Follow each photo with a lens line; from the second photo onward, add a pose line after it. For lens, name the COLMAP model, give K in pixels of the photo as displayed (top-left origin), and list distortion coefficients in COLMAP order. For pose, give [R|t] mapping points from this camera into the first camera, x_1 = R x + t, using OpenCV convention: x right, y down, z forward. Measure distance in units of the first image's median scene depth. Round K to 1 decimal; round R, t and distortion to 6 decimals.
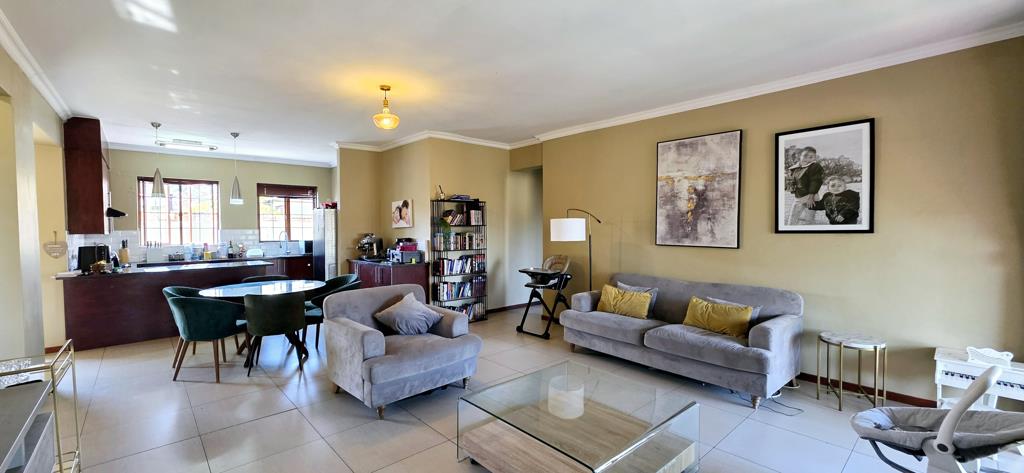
lens RADIAL K [[405.3, 0, 507.1], [0, 405.3, 238.7], [0, 0, 1]] dist [0.000556, 0.000022]
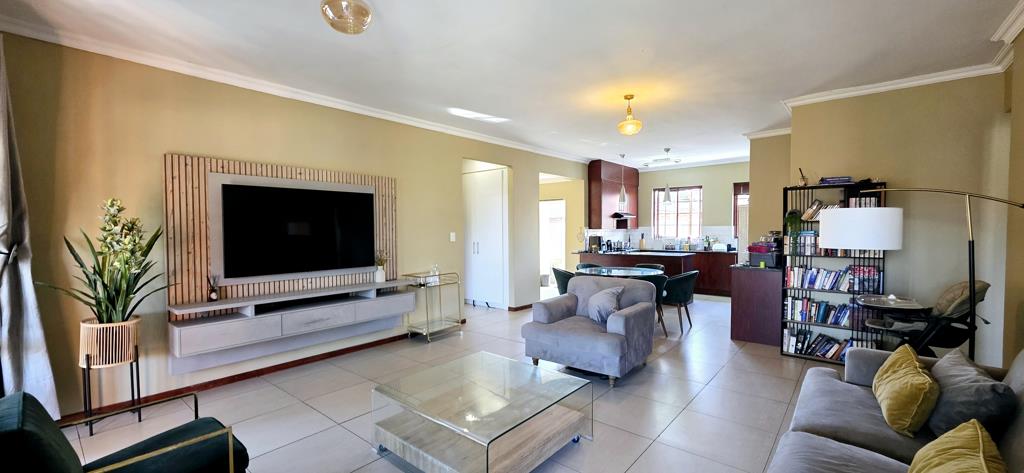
lens RADIAL K [[405.3, 0, 507.1], [0, 405.3, 238.7], [0, 0, 1]] dist [0.000556, 0.000022]
pose [[0.131176, 0.032980, -0.990810, 0.460035], [-0.024077, 0.999258, 0.030074, -0.009317], [0.991067, 0.019911, 0.131873, 0.327121]]
